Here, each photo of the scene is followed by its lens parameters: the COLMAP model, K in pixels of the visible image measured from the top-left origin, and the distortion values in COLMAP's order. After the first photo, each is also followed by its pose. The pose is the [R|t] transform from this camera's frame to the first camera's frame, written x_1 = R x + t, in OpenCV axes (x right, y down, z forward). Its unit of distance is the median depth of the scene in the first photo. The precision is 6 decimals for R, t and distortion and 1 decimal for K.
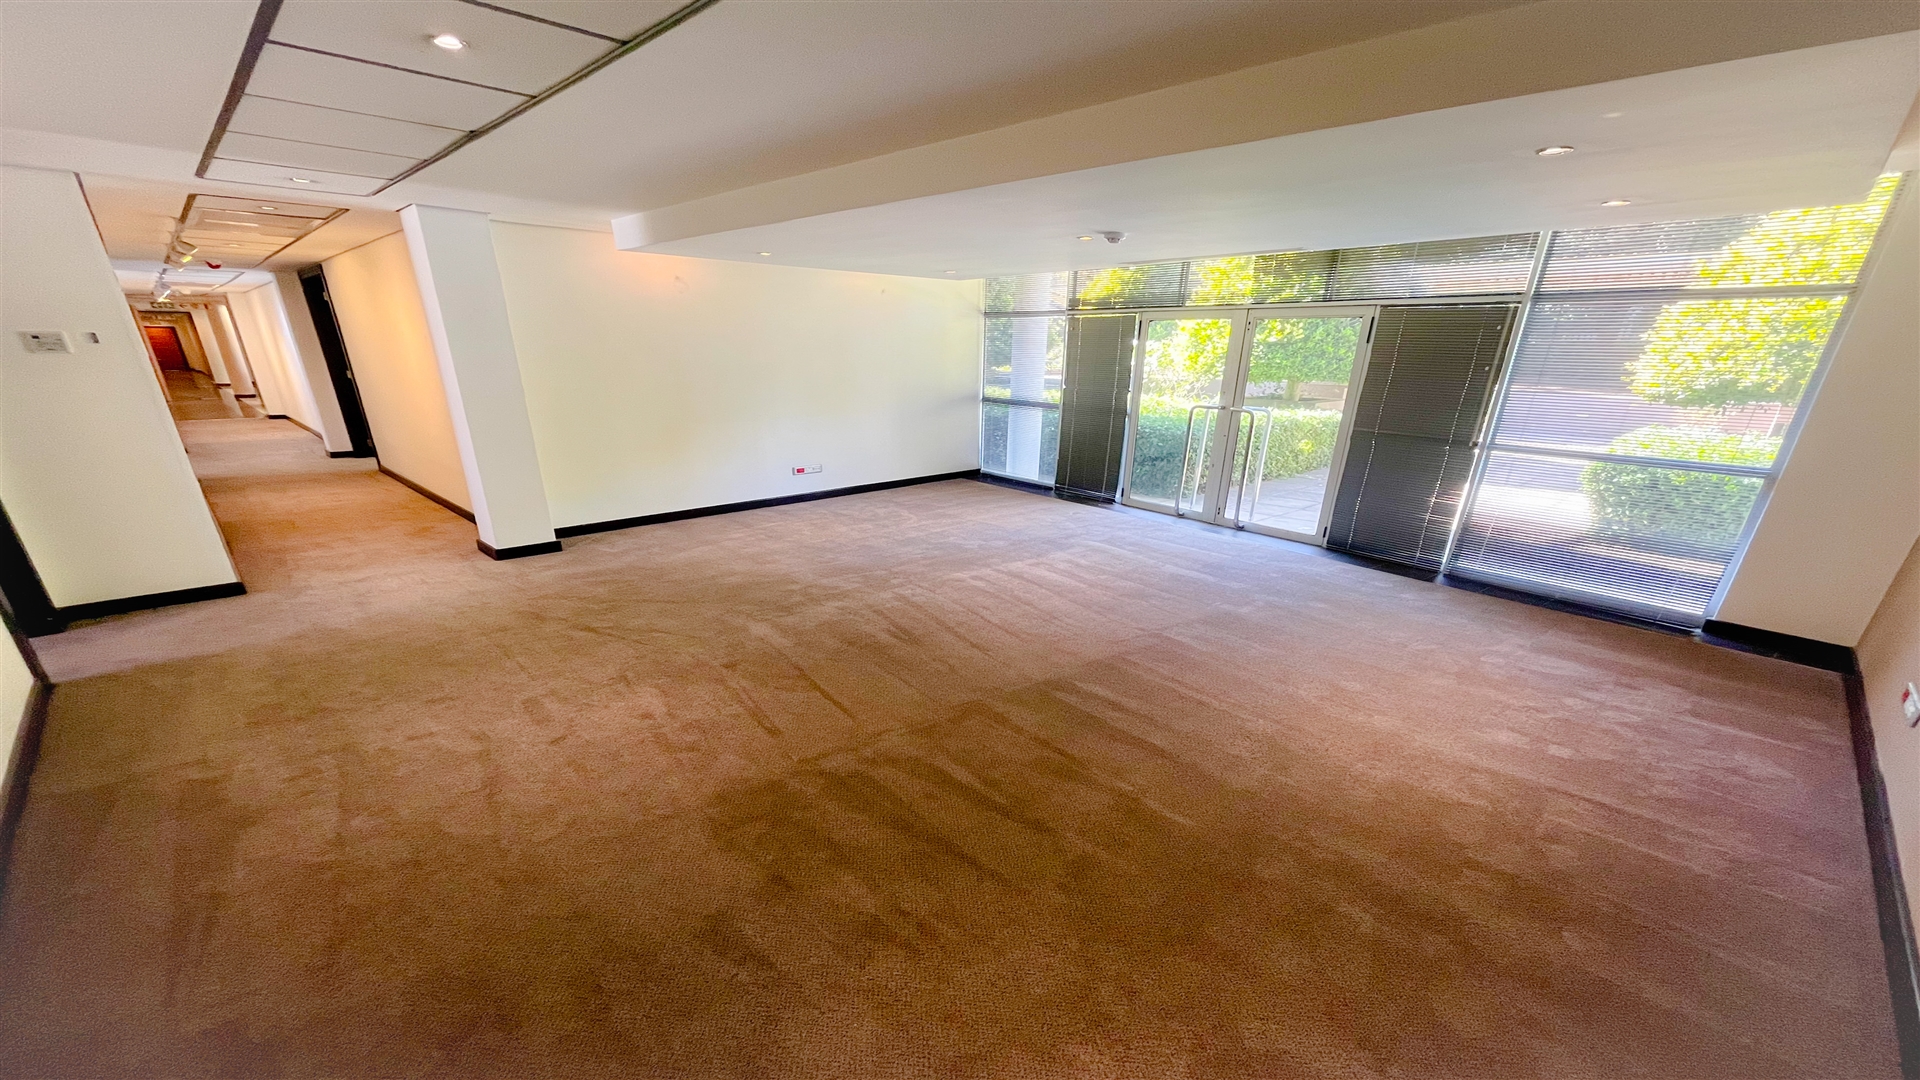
lens RADIAL K [[784.8, 0, 966.6], [0, 784.8, 546.6], [0, 0, 1]] dist [0.002570, -0.000062]
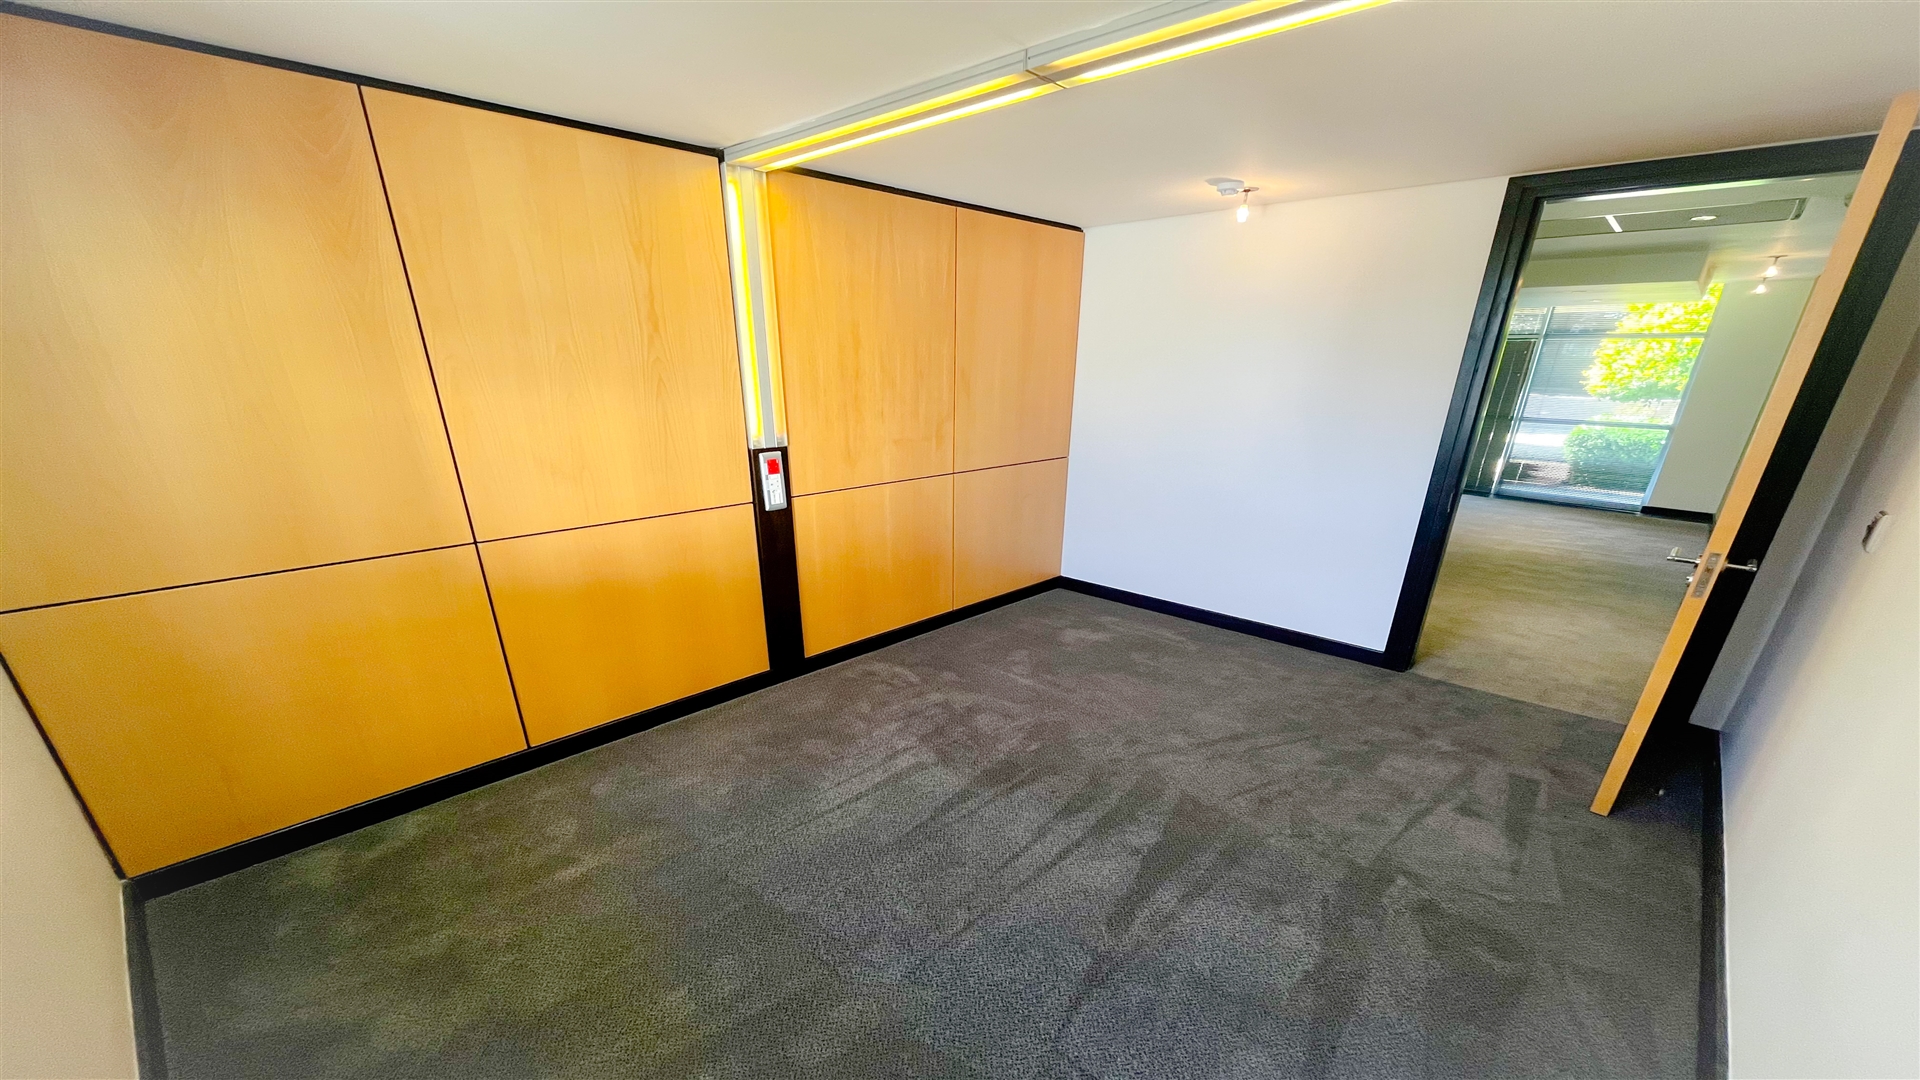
lens RADIAL K [[784.8, 0, 953.7], [0, 784.8, 537.5], [0, 0, 1]] dist [0.002570, -0.000062]
pose [[0.999272, -0.010242, 0.036745, -0.638191], [0.011086, 0.999677, -0.022848, 0.156651], [-0.036500, 0.023239, 0.999063, -0.672951]]
